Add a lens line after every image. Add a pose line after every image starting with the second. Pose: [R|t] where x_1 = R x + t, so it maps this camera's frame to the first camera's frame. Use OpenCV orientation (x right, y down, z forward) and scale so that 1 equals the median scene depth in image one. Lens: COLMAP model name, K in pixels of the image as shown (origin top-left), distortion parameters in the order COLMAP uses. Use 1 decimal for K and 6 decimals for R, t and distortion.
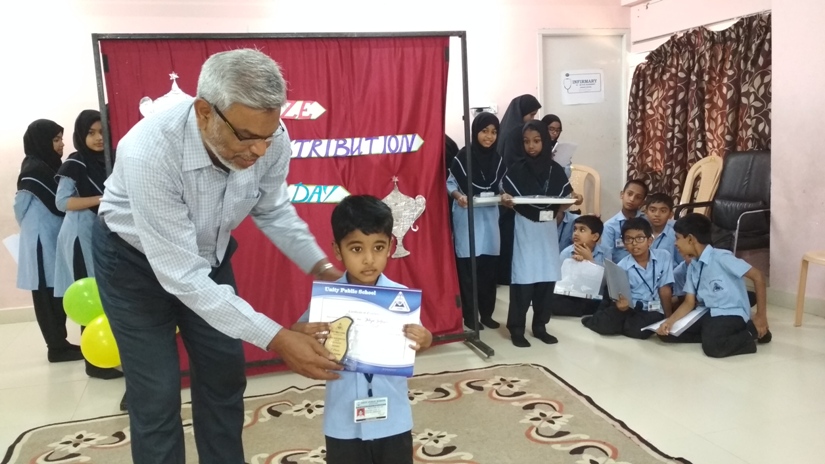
lens RADIAL K [[732.6, 0, 417.6], [0, 732.6, 237.2], [0, 0, 1]] dist [0.107799, -0.249530]
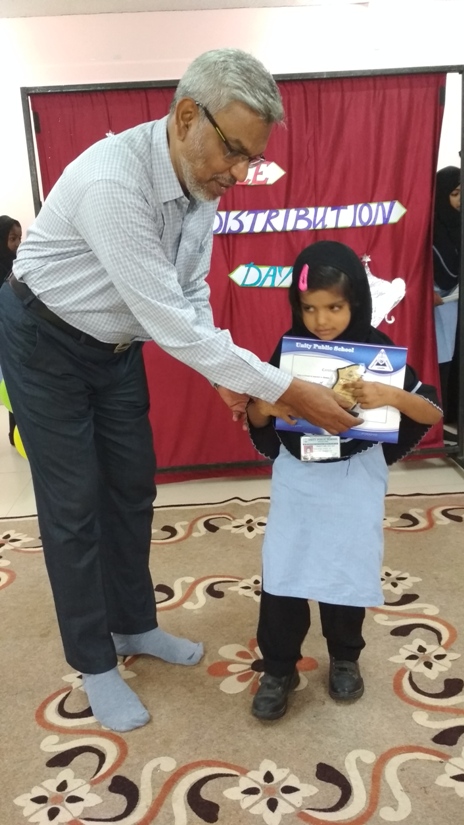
lens RADIAL K [[732.6, 0, 231.5], [0, 732.6, 415.8], [0, 0, 1]] dist [0.107799, -0.249530]
pose [[0.970585, 0.050963, -0.235304, 0.026126], [-0.022960, 0.992478, 0.120250, -0.000314], [0.239662, -0.111310, 0.964454, 0.154084]]
